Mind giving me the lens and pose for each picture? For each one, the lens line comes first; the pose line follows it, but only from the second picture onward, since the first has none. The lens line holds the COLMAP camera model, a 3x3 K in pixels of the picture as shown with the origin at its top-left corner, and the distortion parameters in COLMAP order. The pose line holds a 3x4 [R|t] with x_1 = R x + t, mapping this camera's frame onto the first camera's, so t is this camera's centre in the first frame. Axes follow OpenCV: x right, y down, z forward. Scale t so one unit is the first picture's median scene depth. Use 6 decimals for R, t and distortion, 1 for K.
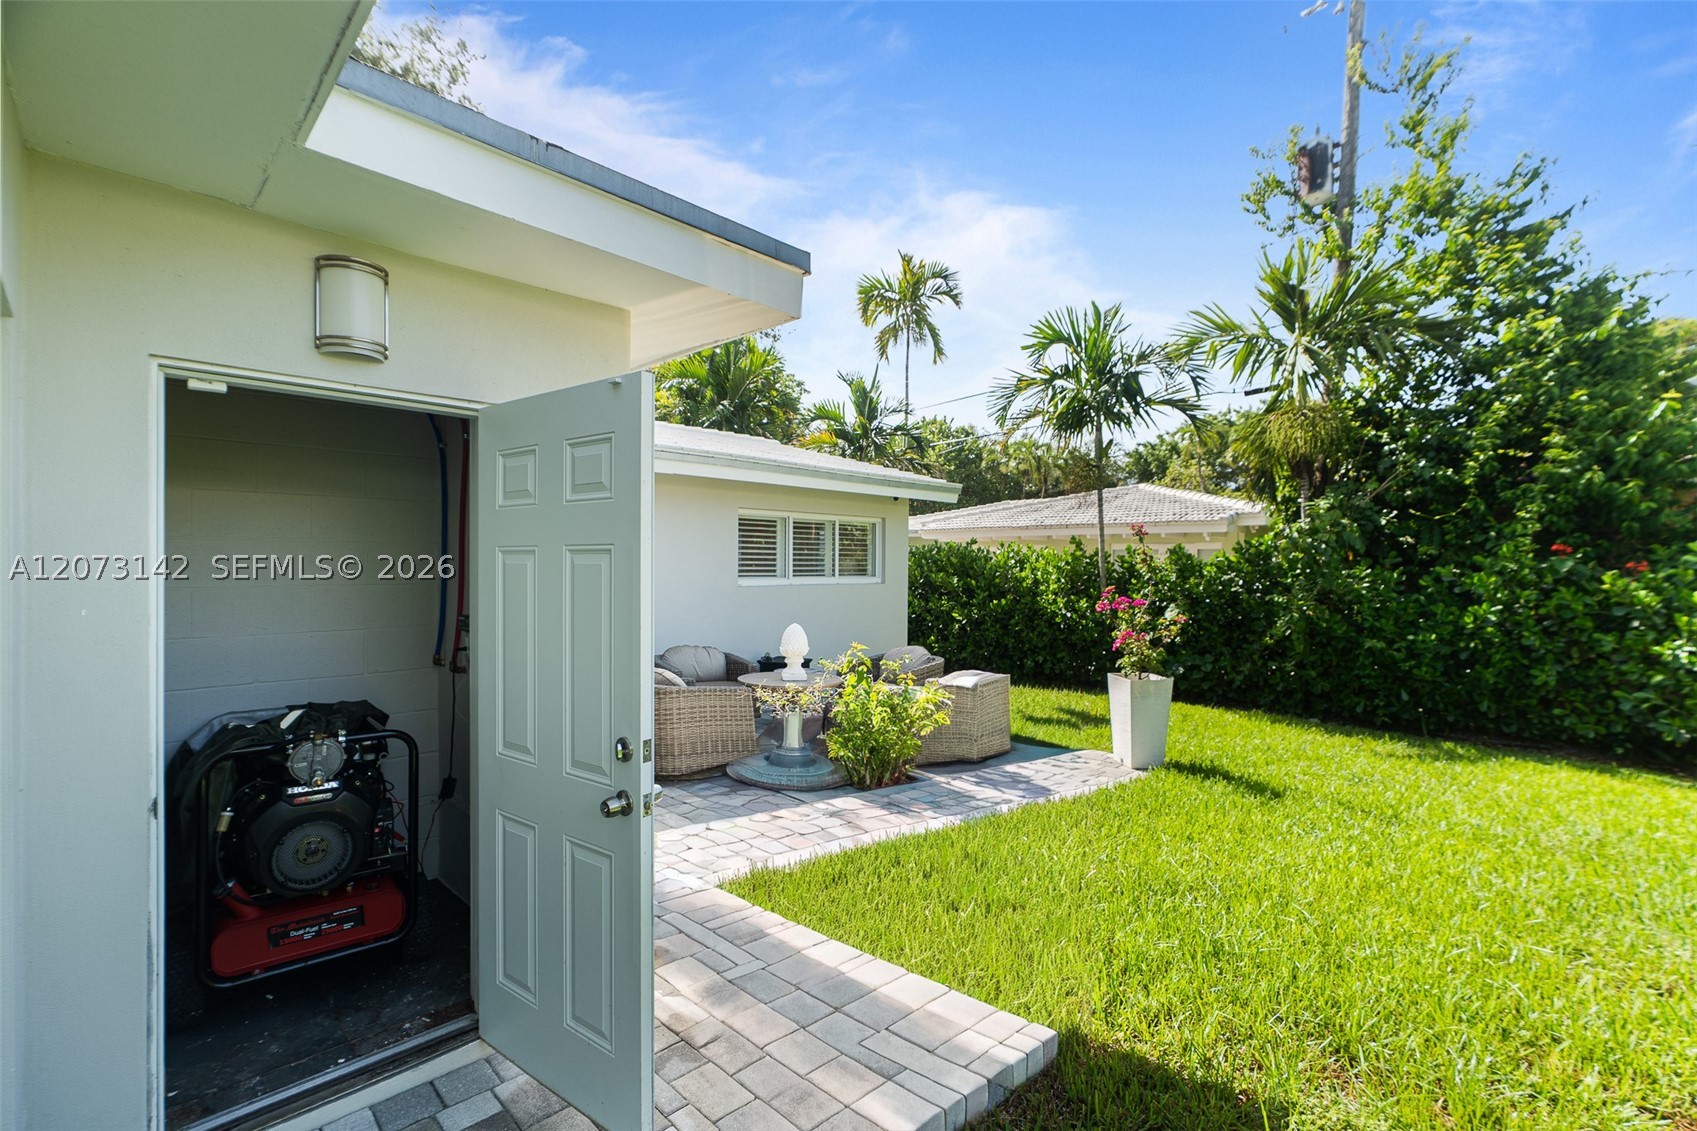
lens RADIAL K [[753.3, 0, 850.2], [0, 753.3, 569.0], [0, 0, 1]] dist [0.001283, 0.000644]
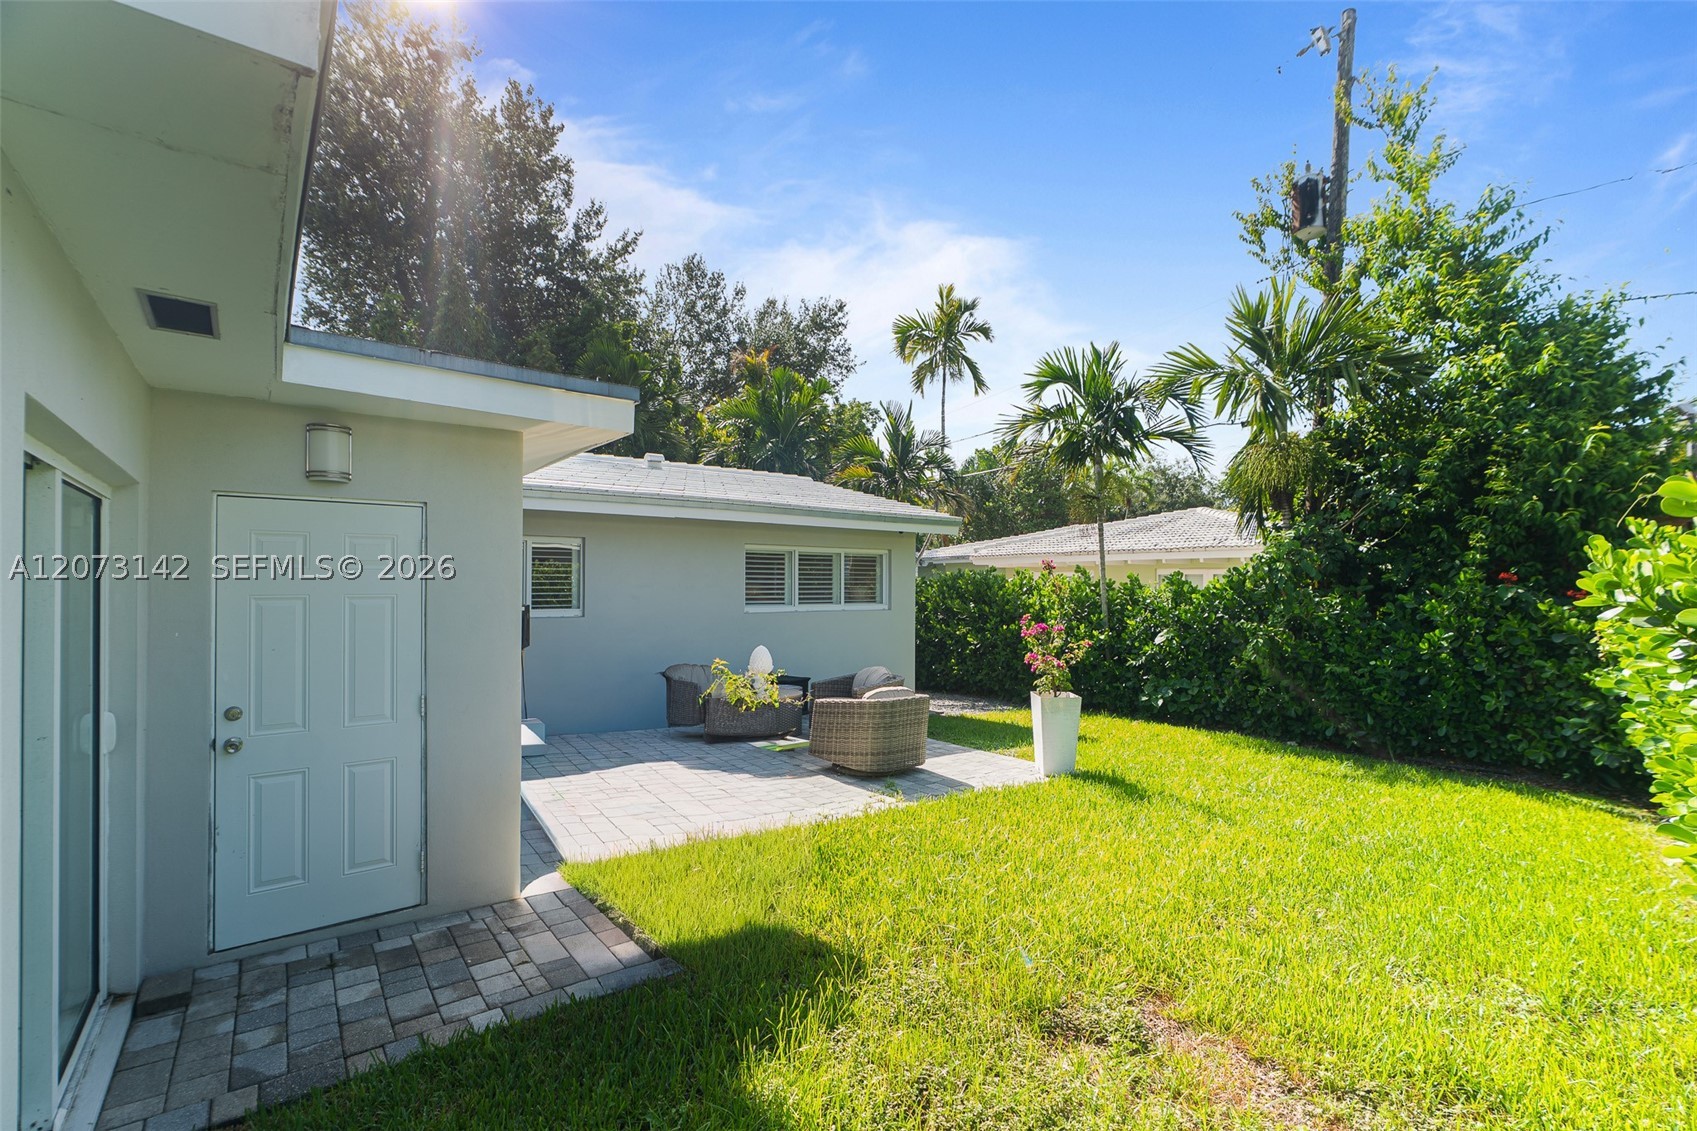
lens RADIAL K [[759.5, 0, 848.9], [0, 759.5, 583.6], [0, 0, 1]] dist [0.000179, -0.000366]
pose [[0.991688, -0.004834, -0.128575, 0.154098], [0.003409, 0.999930, -0.011299, -0.007938], [0.128620, 0.010767, 0.991635, -0.113084]]
